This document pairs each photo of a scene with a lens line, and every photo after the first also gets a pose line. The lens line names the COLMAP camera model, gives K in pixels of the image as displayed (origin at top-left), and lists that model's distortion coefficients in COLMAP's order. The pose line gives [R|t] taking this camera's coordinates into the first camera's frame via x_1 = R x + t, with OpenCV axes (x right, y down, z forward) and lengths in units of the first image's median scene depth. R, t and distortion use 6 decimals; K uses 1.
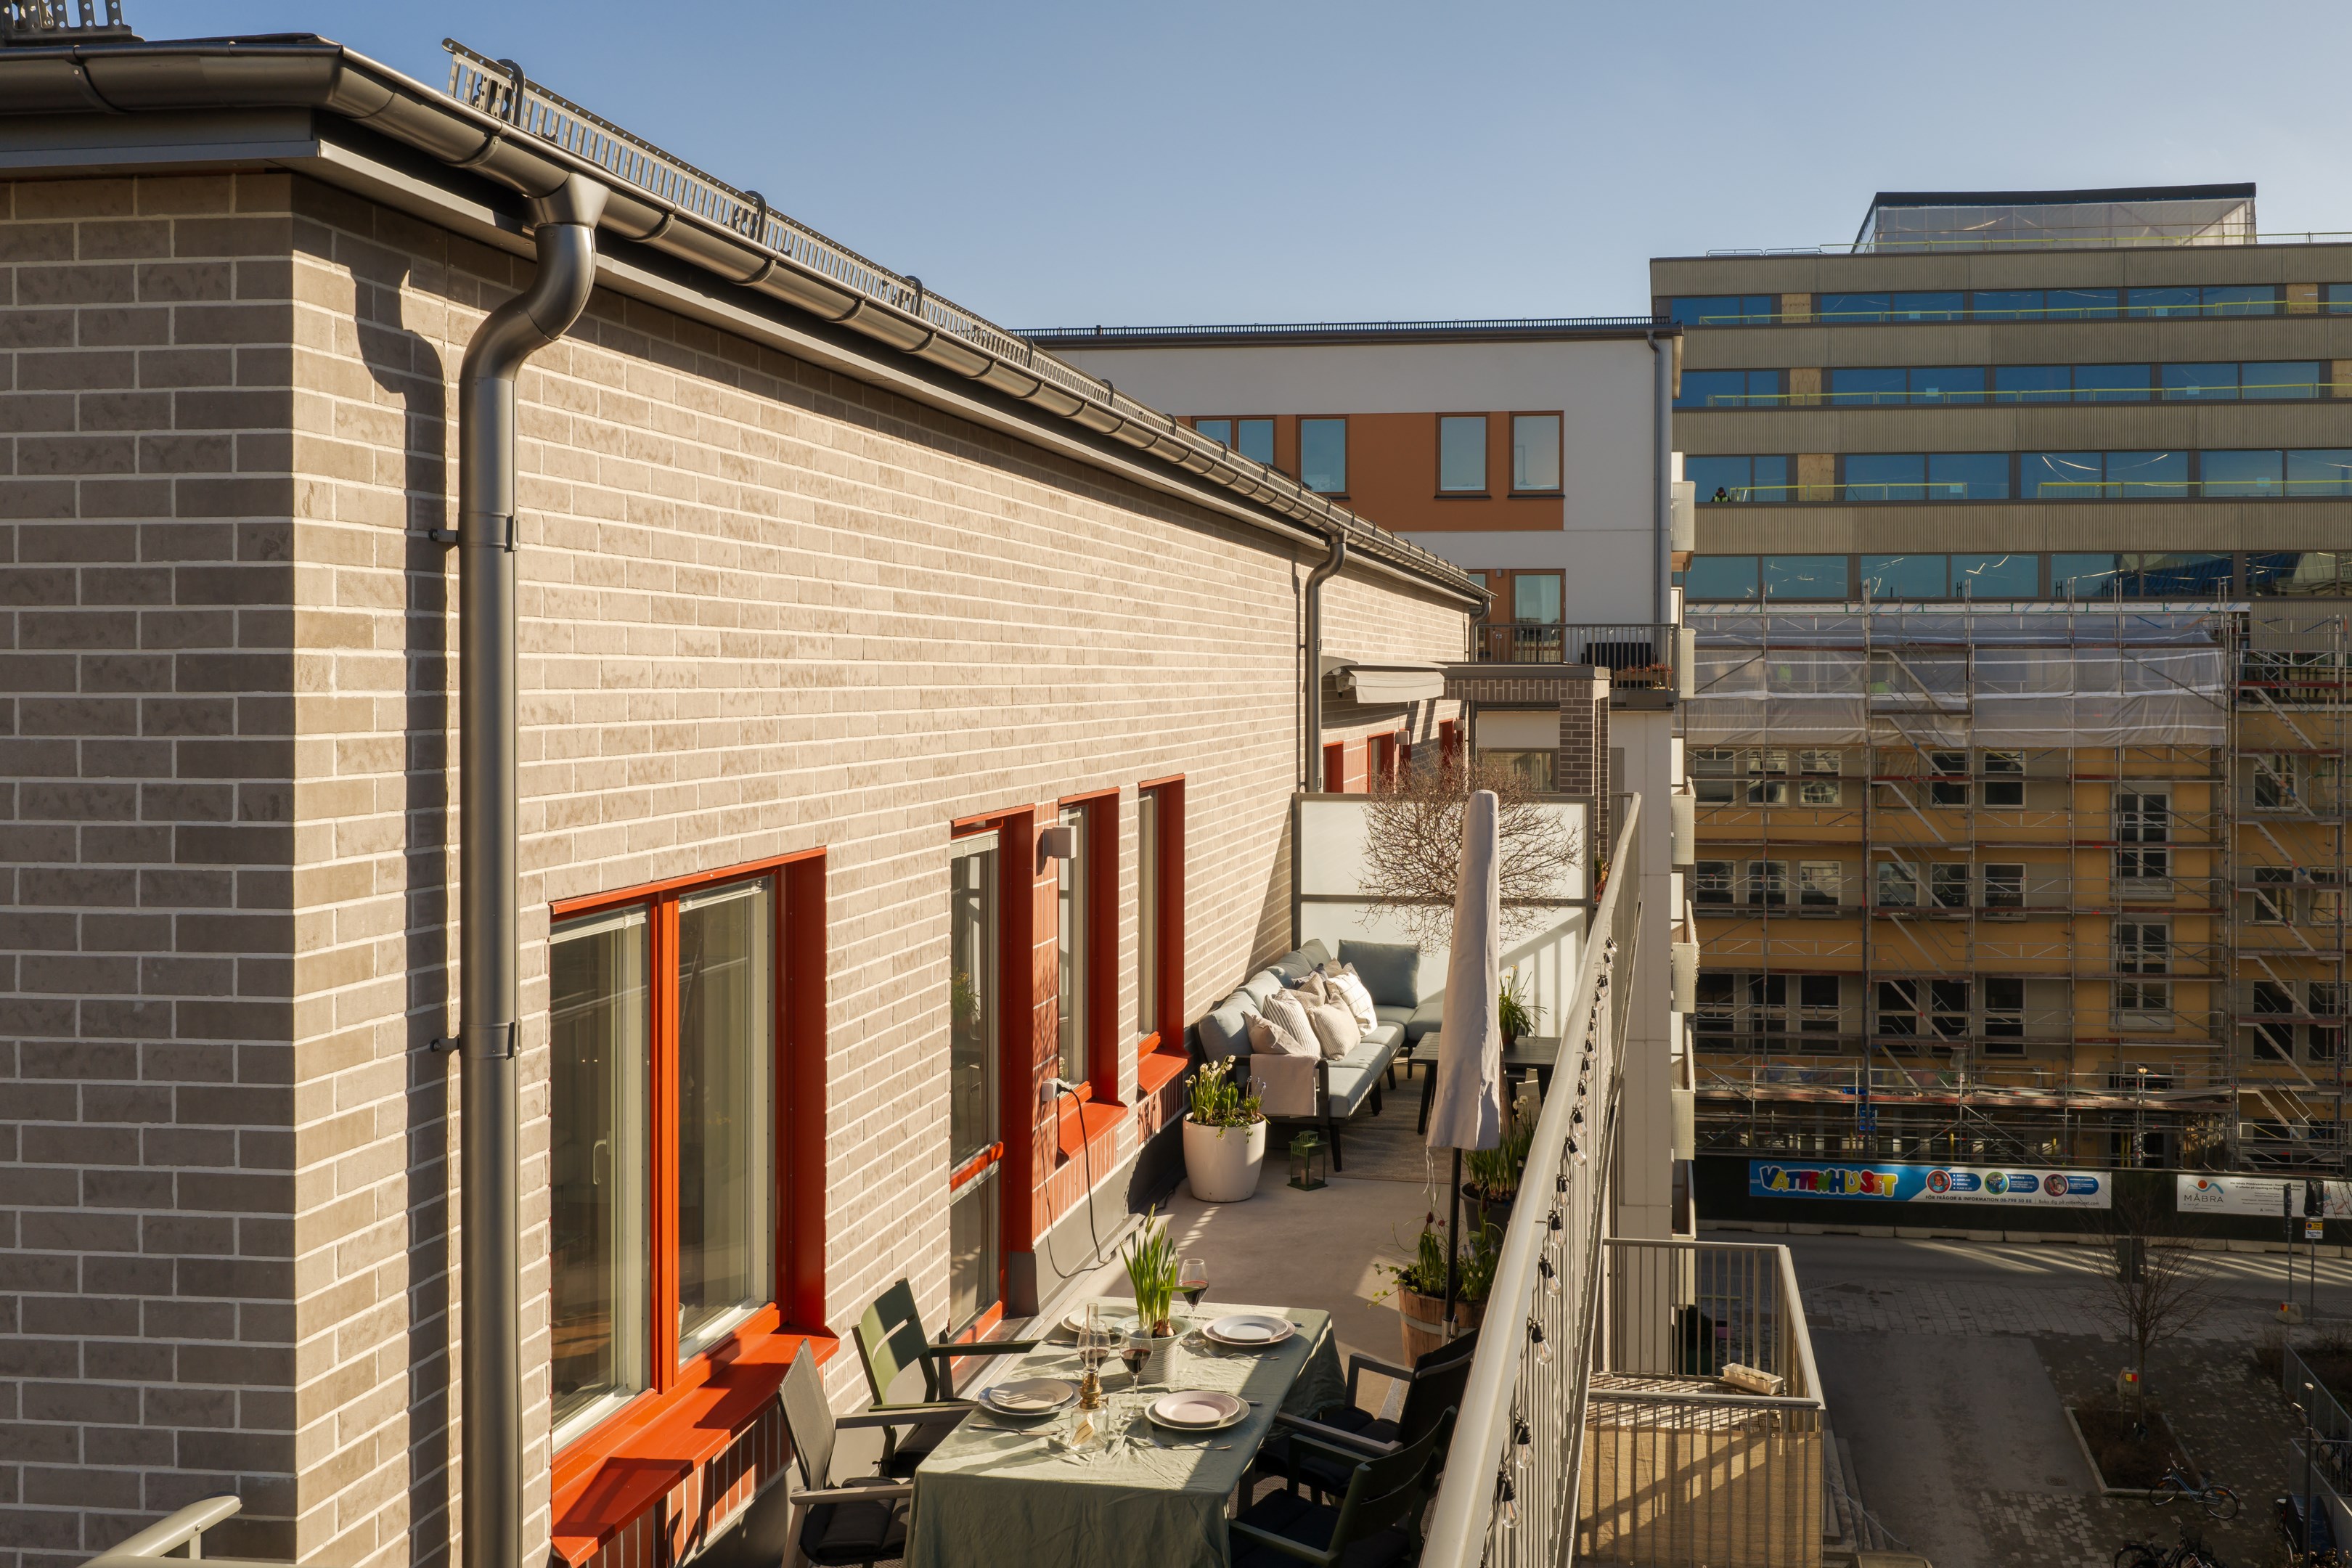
lens RADIAL K [[2031.7, 0, 1426.7], [0, 2031.7, 708.6], [0, 0, 1]] dist [0.009355, -0.004164]
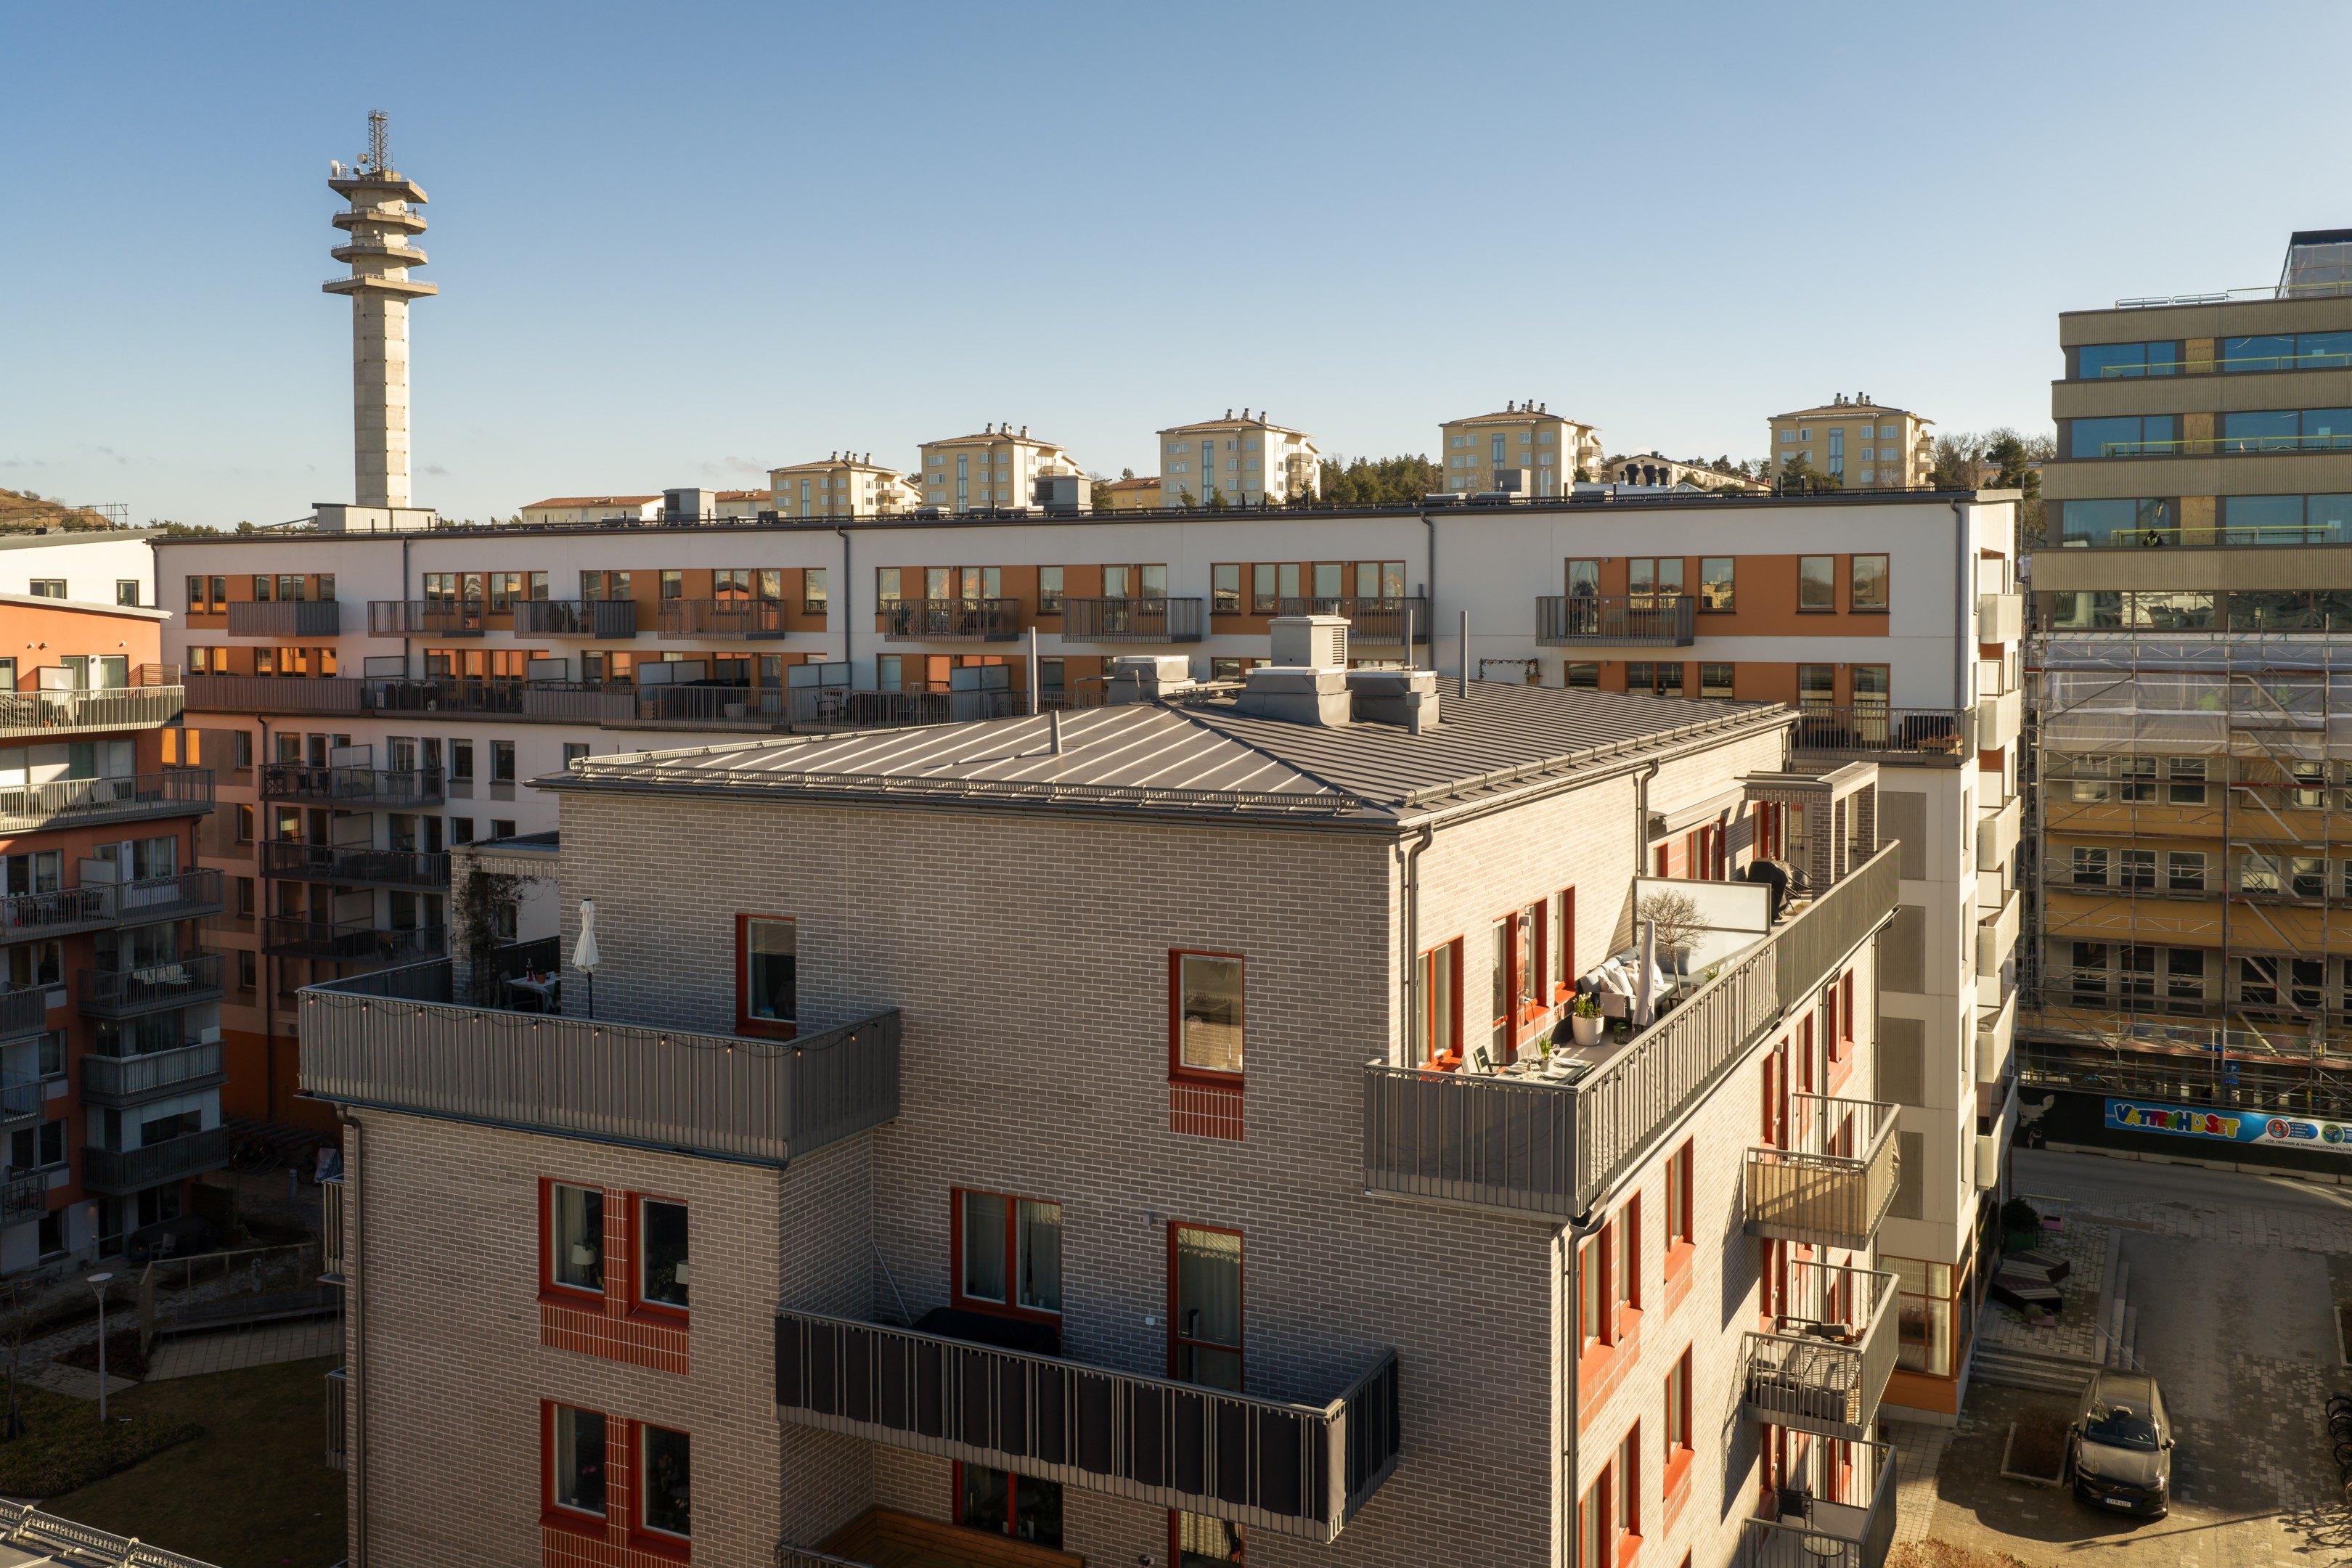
lens RADIAL K [[1974.1, 0, 1209.3], [0, 1974.1, 670.0], [0, 0, 1]] dist [0.007465, -0.009209]
pose [[0.939783, 0.006901, -0.341702, 0.093013], [-0.001099, 0.999852, 0.017171, -0.087280], [0.341769, -0.015762, 0.939652, -0.472231]]
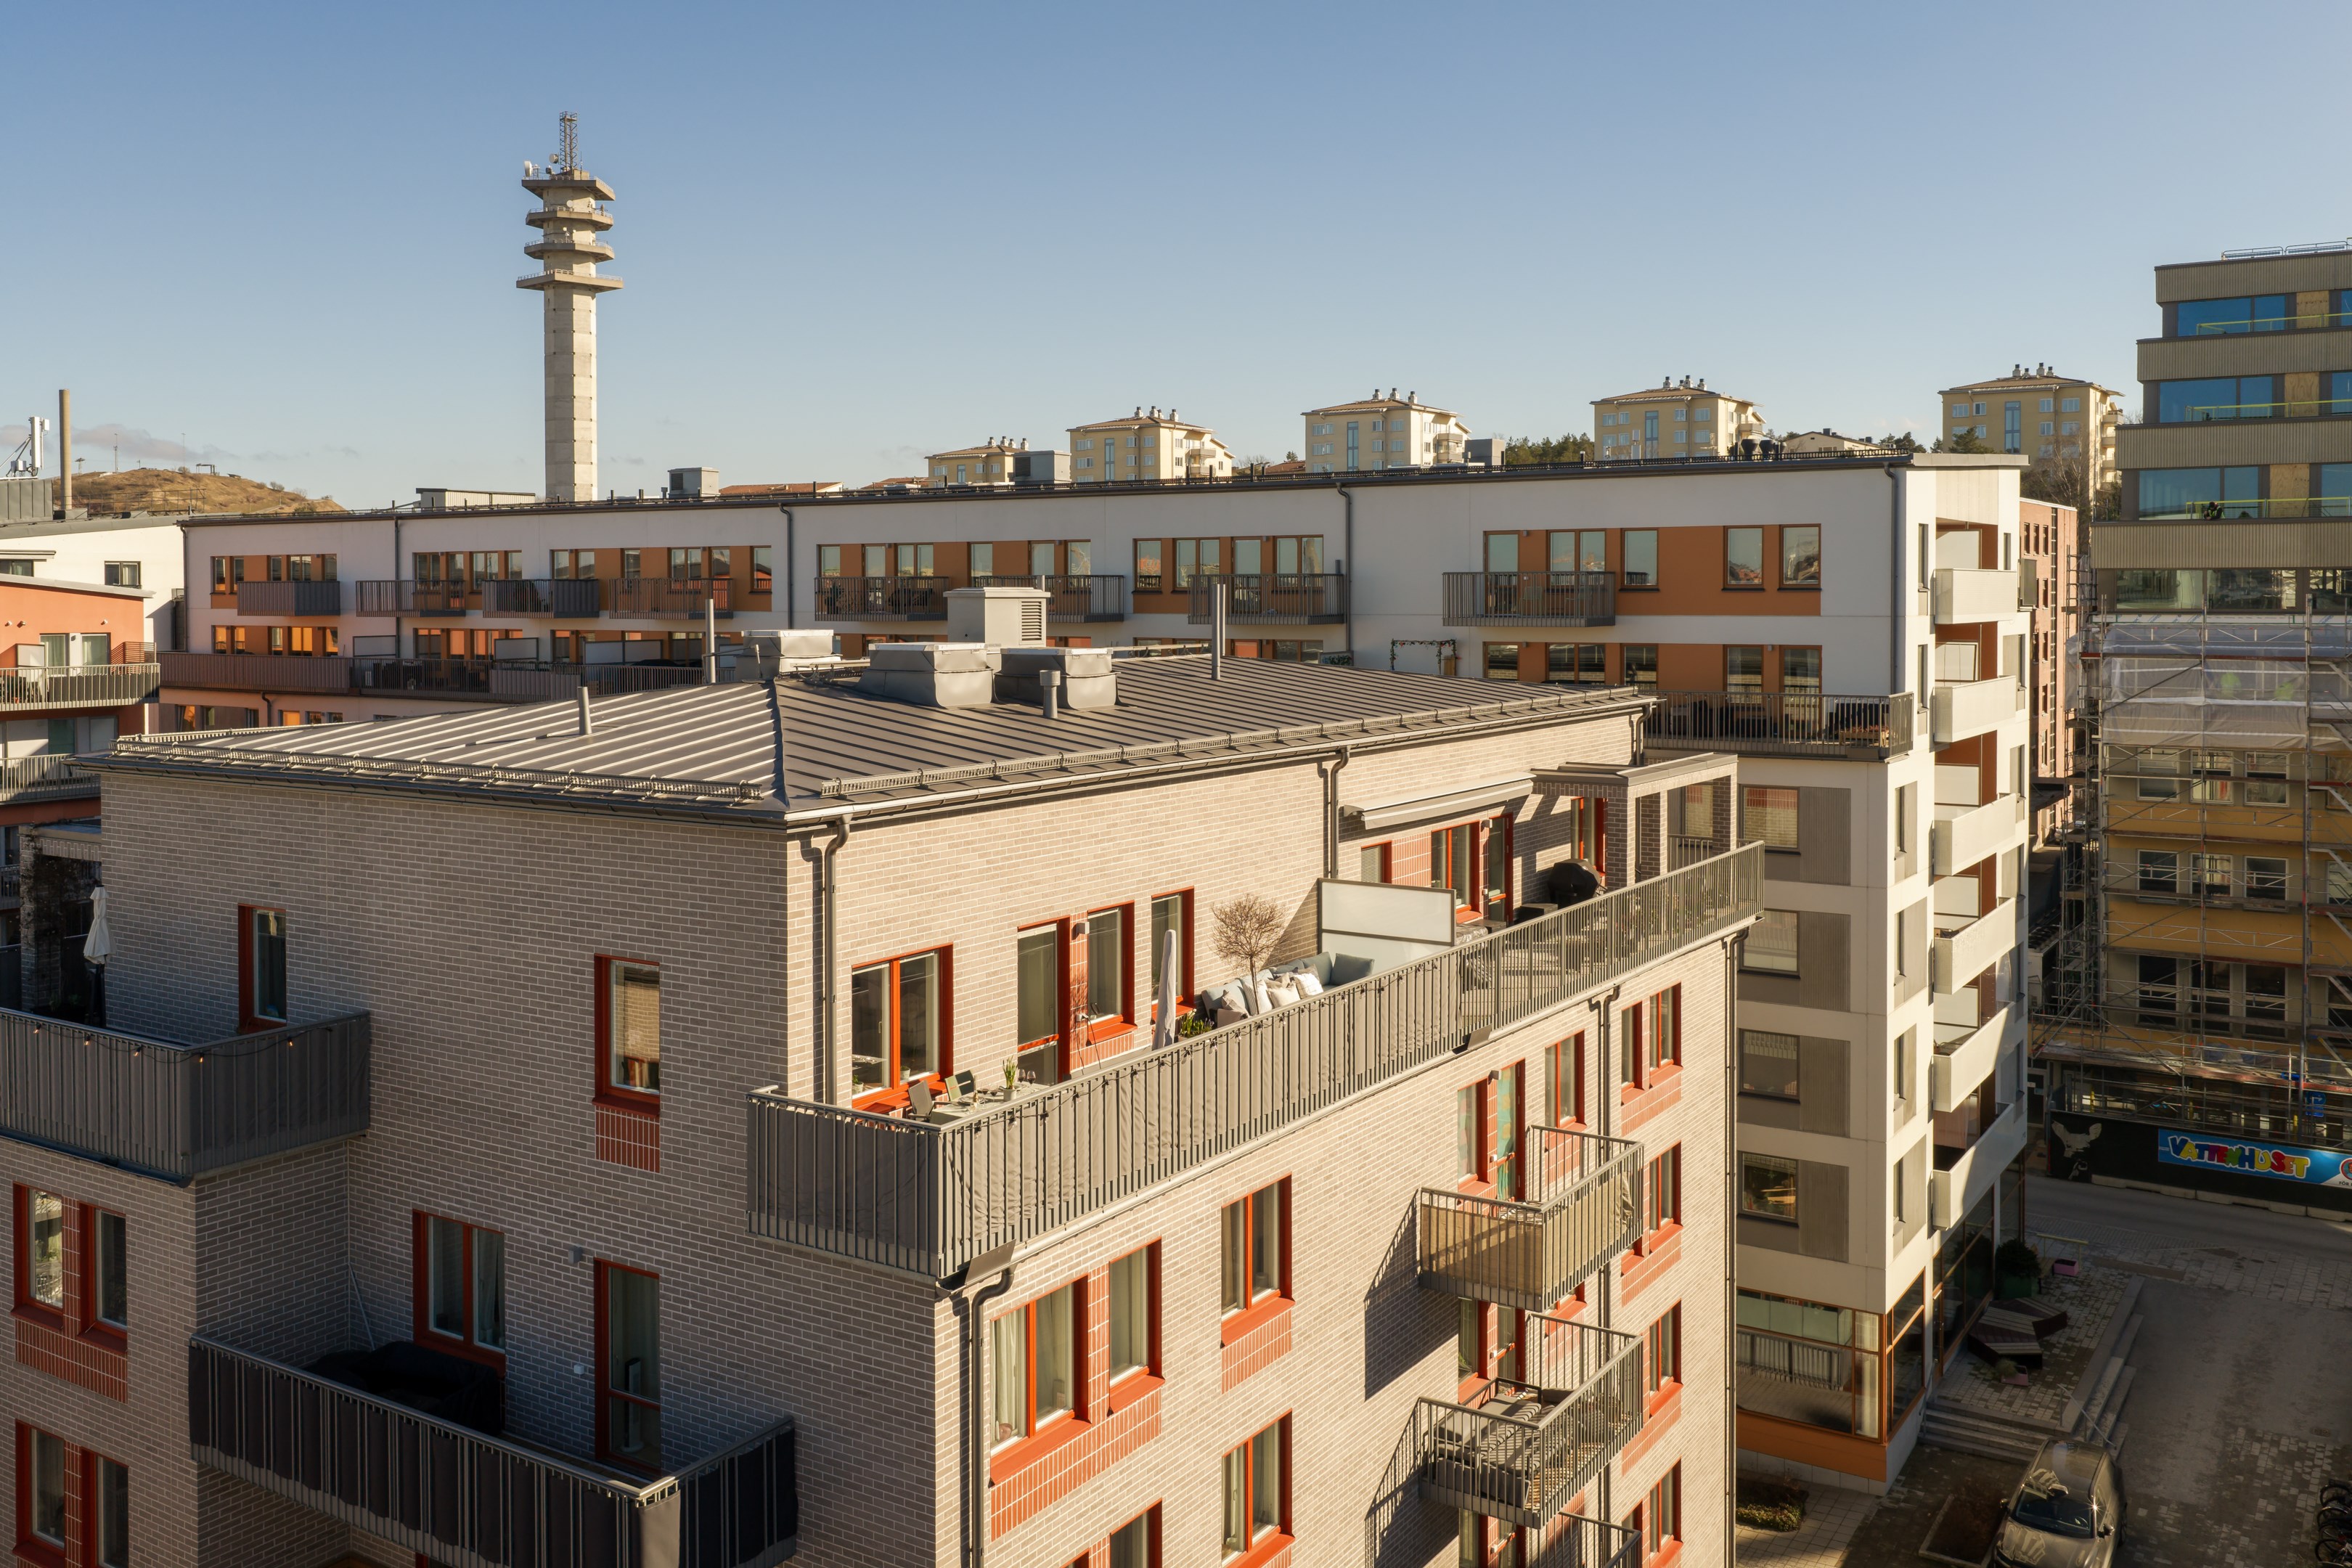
lens RADIAL K [[1982.2, 0, 1181.9], [0, 1982.2, 638.2], [0, 0, 1]] dist [0.009013, -0.010539]
pose [[0.894059, 0.006336, -0.447905, 0.269602], [-0.002788, 0.999959, 0.008581, -0.082786], [0.447942, -0.006423, 0.894040, -0.316496]]
